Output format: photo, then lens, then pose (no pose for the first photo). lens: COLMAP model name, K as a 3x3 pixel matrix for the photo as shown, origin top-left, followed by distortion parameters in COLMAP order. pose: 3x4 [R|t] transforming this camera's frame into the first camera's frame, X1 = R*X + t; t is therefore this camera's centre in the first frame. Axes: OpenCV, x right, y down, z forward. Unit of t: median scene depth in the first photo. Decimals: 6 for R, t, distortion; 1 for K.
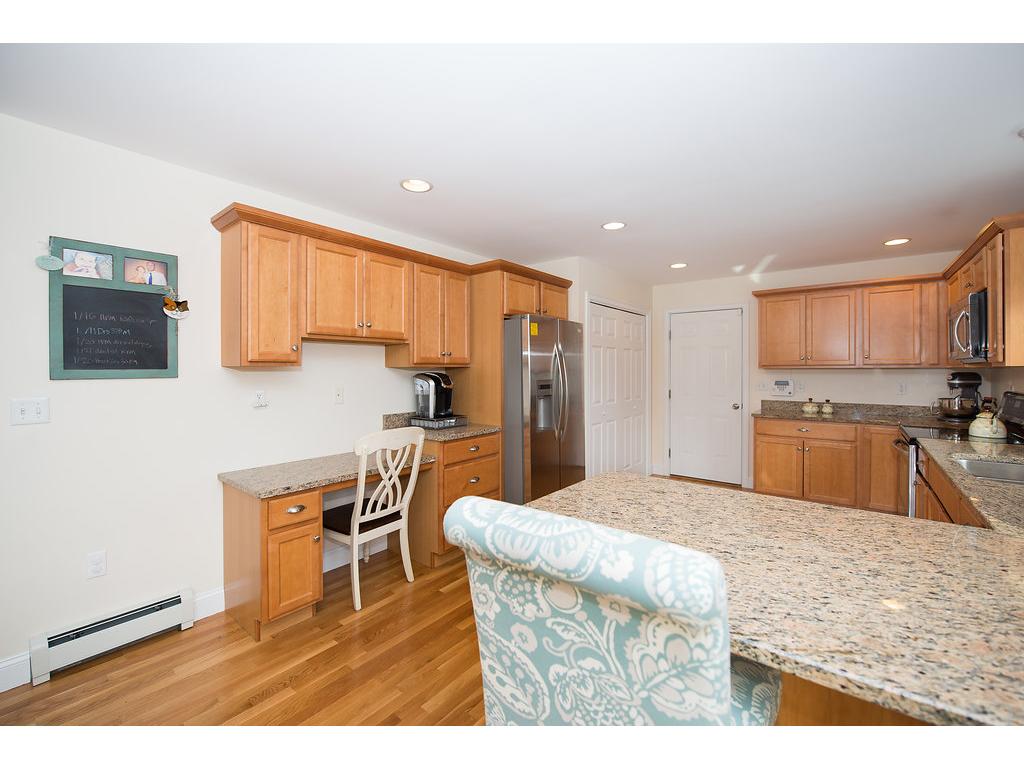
lens RADIAL K [[439.8, 0, 507.1], [0, 439.8, 368.4], [0, 0, 1]] dist [-0.011633, -0.000659]
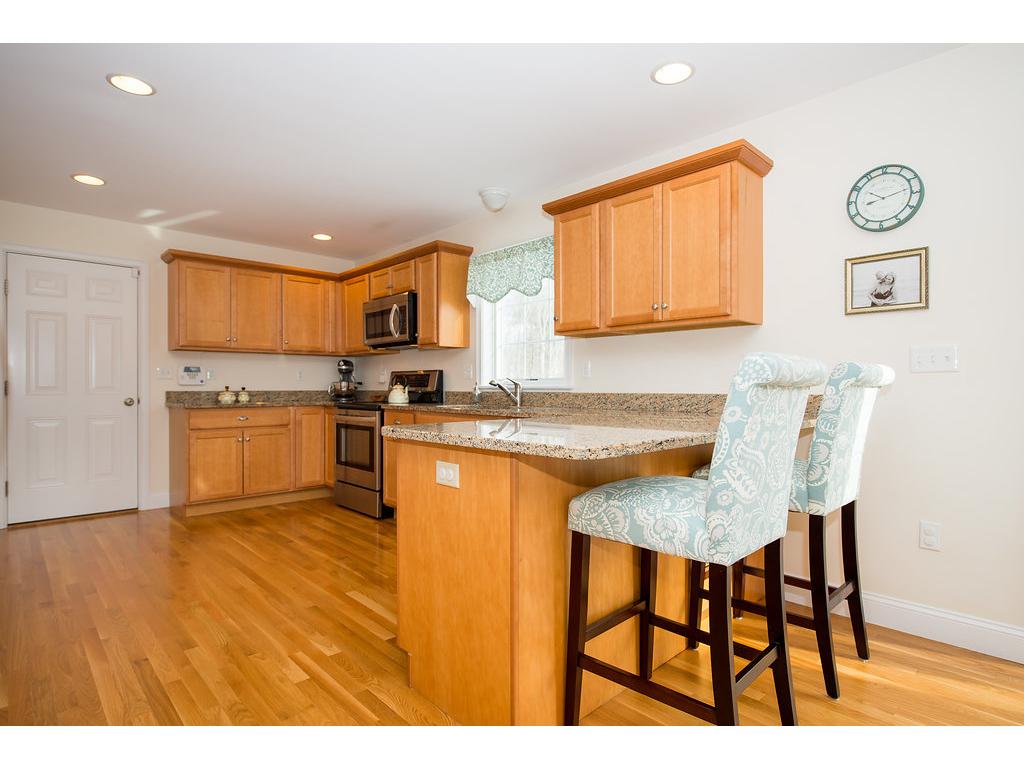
lens RADIAL K [[535.4, 0, 517.2], [0, 535.4, 386.9], [0, 0, 1]] dist [0.001607, -0.000139]
pose [[0.134062, -0.002457, 0.990970, -0.310133], [0.000781, 0.999997, 0.002374, 0.068702], [-0.990973, 0.000456, 0.134064, 0.276104]]
